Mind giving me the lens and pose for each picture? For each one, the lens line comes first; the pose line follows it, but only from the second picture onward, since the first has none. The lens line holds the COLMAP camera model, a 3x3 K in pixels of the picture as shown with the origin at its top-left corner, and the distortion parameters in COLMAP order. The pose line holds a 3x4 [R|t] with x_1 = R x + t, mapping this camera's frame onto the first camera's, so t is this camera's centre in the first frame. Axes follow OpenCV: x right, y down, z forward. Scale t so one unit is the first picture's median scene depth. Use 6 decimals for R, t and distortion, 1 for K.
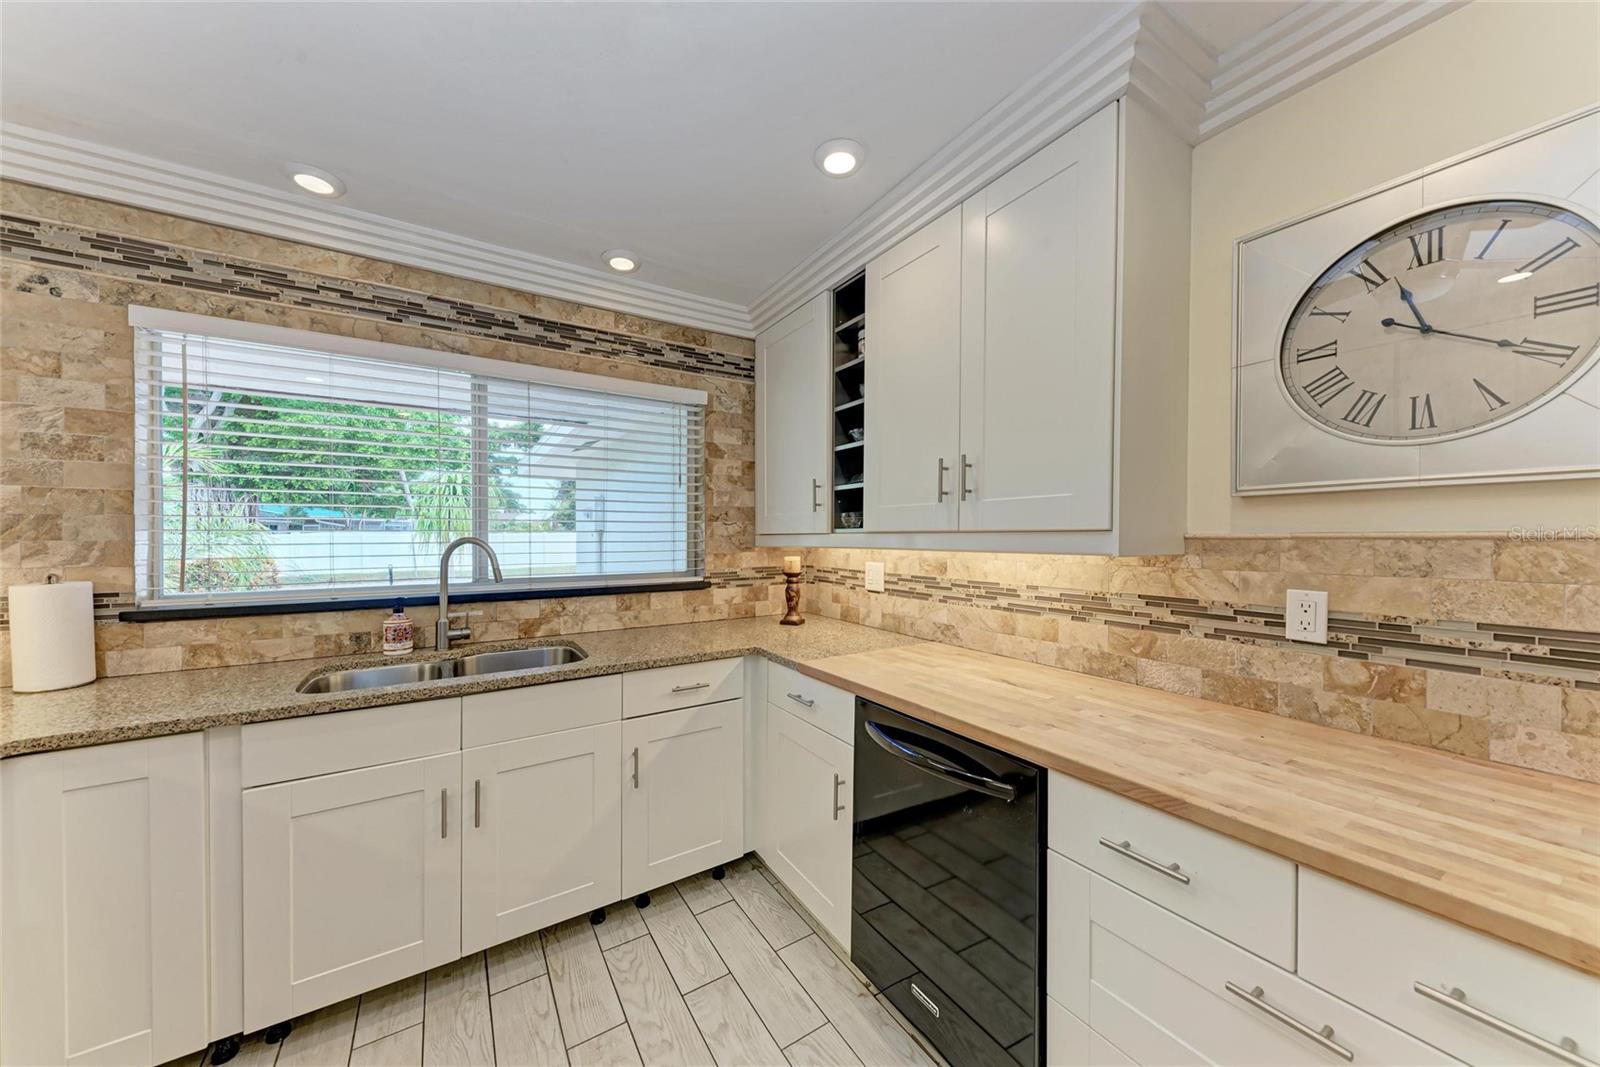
lens RADIAL K [[545.9, 0, 804.7], [0, 545.9, 540.9], [0, 0, 1]] dist [0.007644, -0.002542]
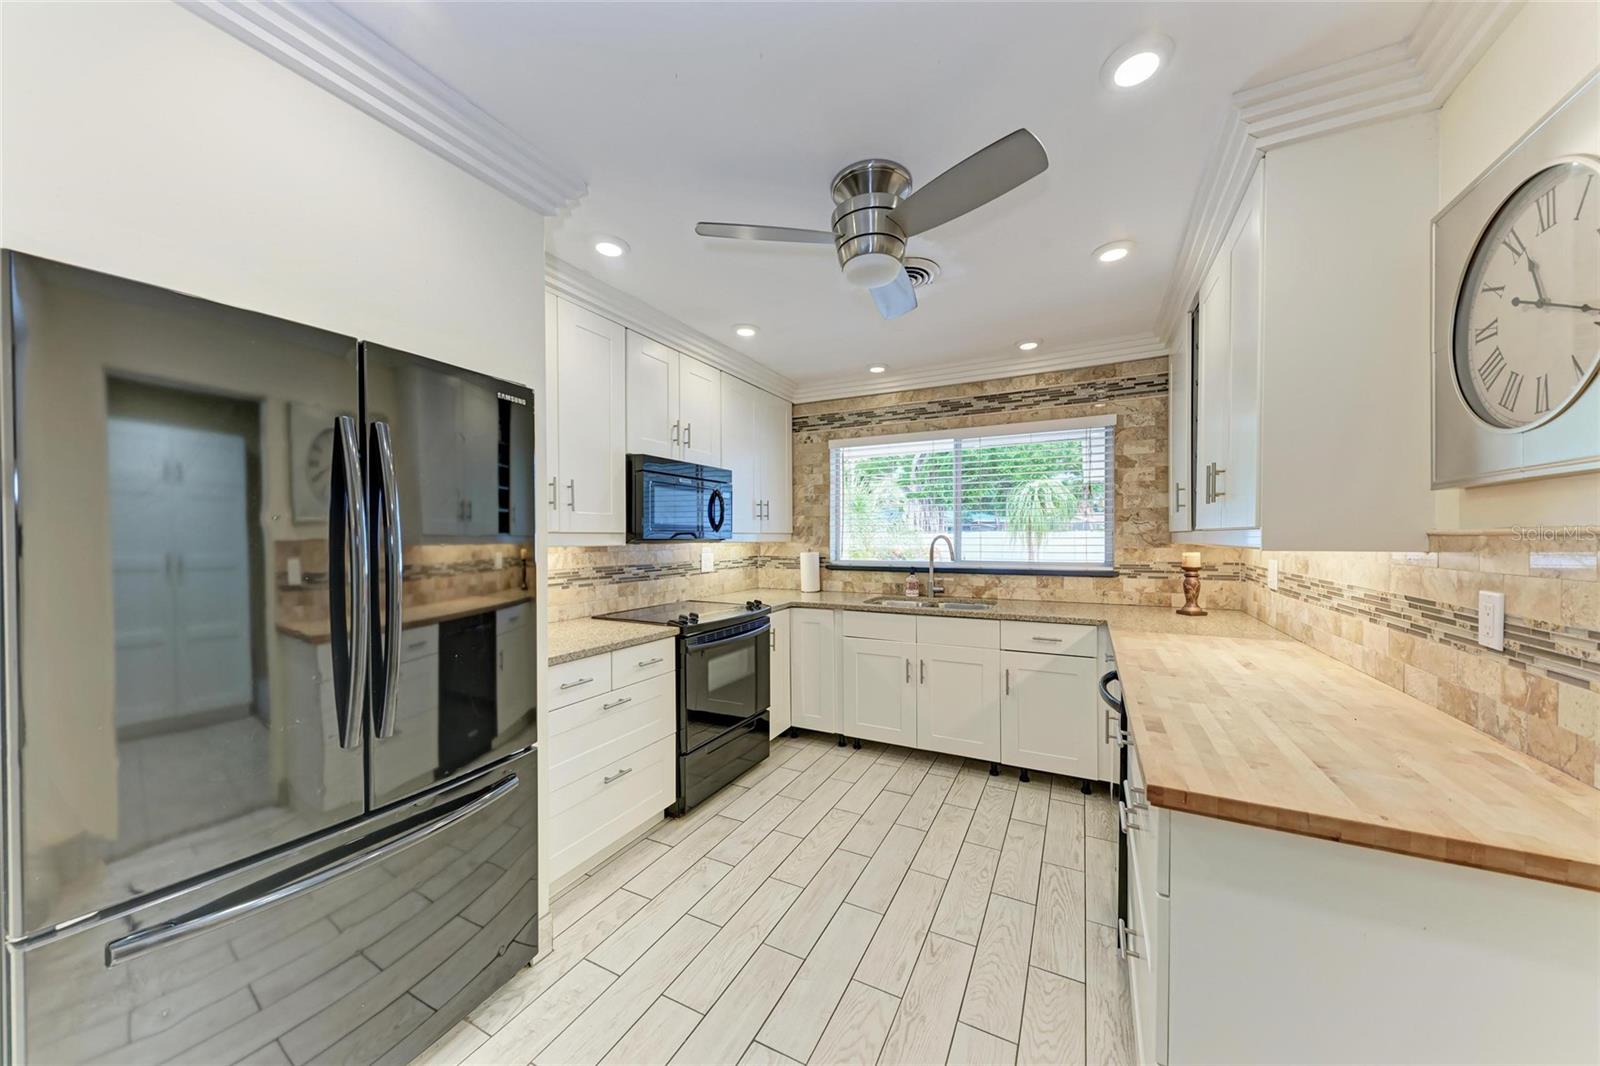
lens RADIAL K [[545.9, 0, 797.1], [0, 545.9, 538.4], [0, 0, 1]] dist [0.007644, -0.002542]
pose [[0.490469, 0.004368, -0.871448, 0.718797], [-0.005205, 0.999984, 0.002083, 0.003839], [0.871443, 0.003514, 0.490484, -0.279347]]
